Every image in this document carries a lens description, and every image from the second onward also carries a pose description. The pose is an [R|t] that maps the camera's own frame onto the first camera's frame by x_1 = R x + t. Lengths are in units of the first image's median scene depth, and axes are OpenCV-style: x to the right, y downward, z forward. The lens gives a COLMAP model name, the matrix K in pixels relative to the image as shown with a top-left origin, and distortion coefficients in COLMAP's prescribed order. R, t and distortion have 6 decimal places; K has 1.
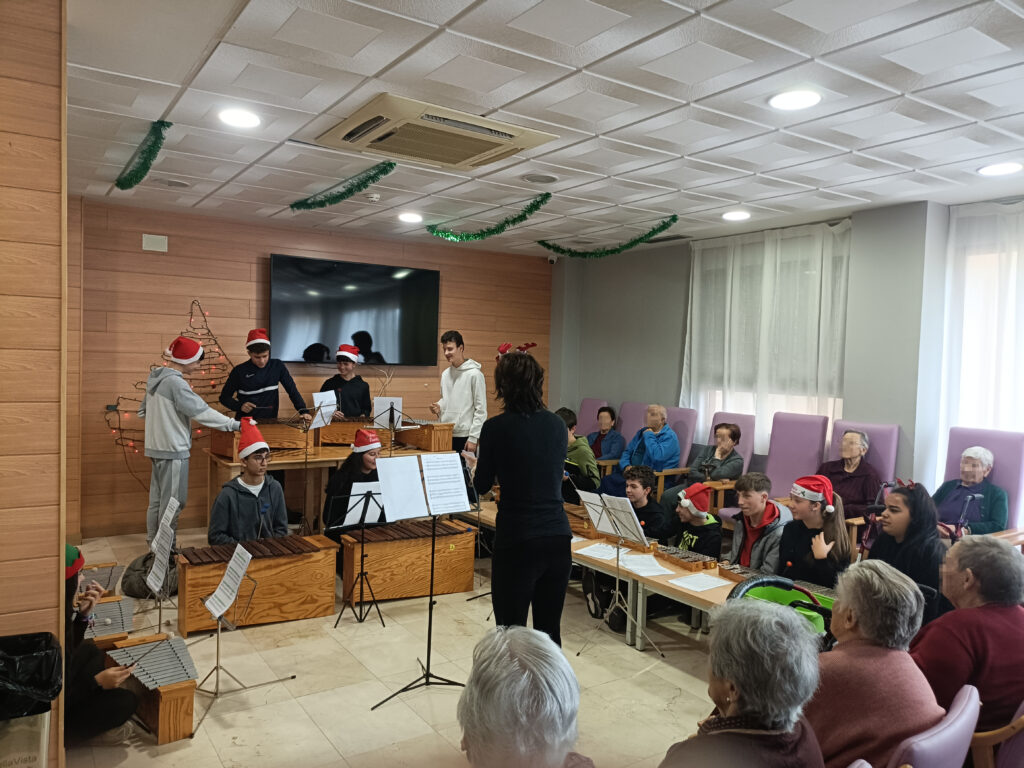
lens RADIAL K [[755.7, 0, 512.0], [0, 755.7, 384.0], [0, 0, 1]] dist [0.021540, -0.011865]
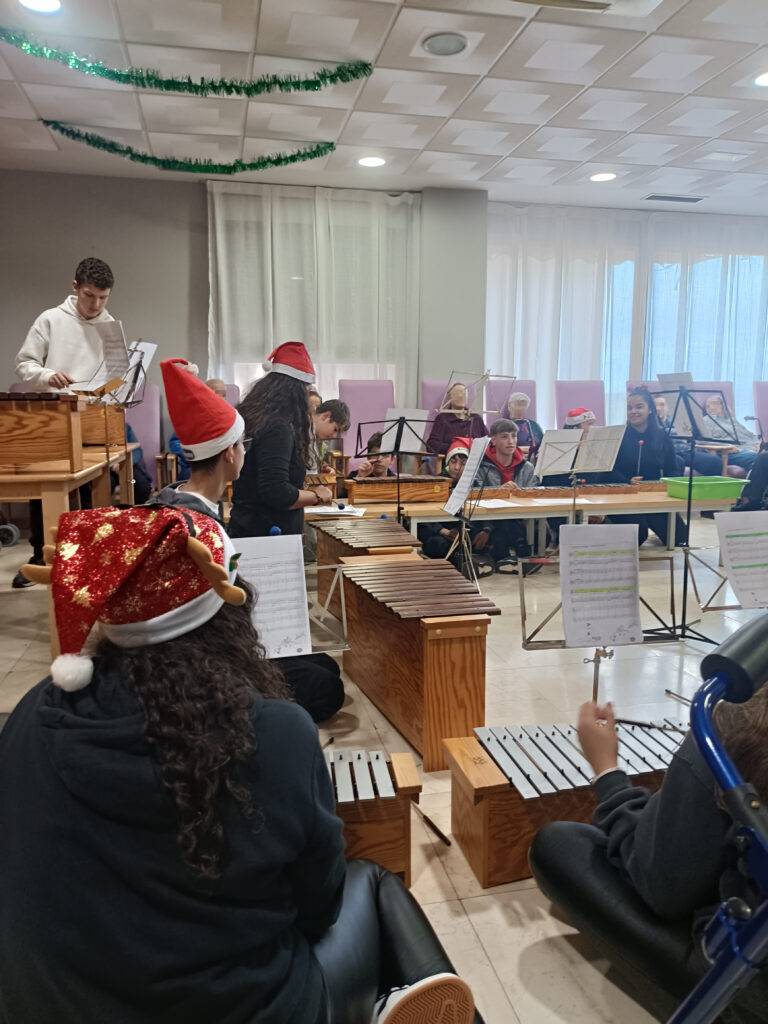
lens RADIAL K [[755.7, 0, 388.0], [0, 755.7, 511.5], [0, 0, 1]] dist [0.021540, -0.011865]
pose [[0.361534, -0.160661, 0.918412, -0.571586], [0.046119, 0.986917, 0.154491, 0.056436], [-0.931217, -0.013497, 0.364214, 0.566644]]
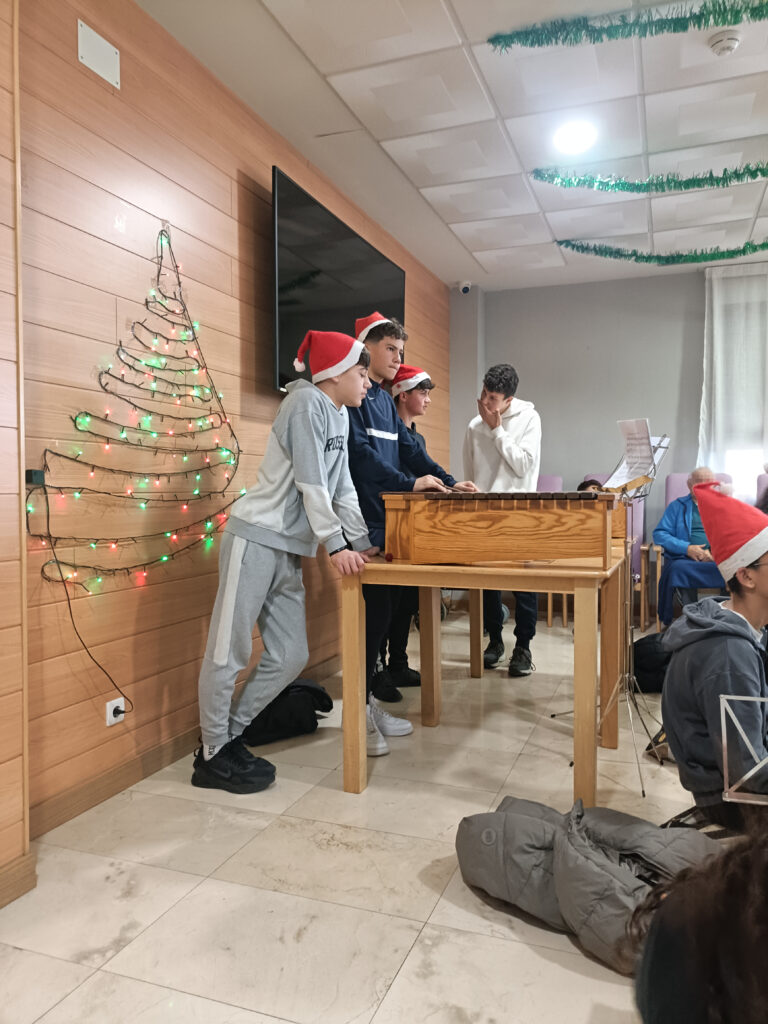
lens RADIAL K [[755.7, 0, 388.0], [0, 755.7, 511.5], [0, 0, 1]] dist [0.021540, -0.011865]
pose [[0.814060, -0.049062, 0.578705, -0.585250], [0.049412, 0.998663, 0.015157, 0.048594], [-0.578675, 0.016256, 0.815396, 0.599113]]
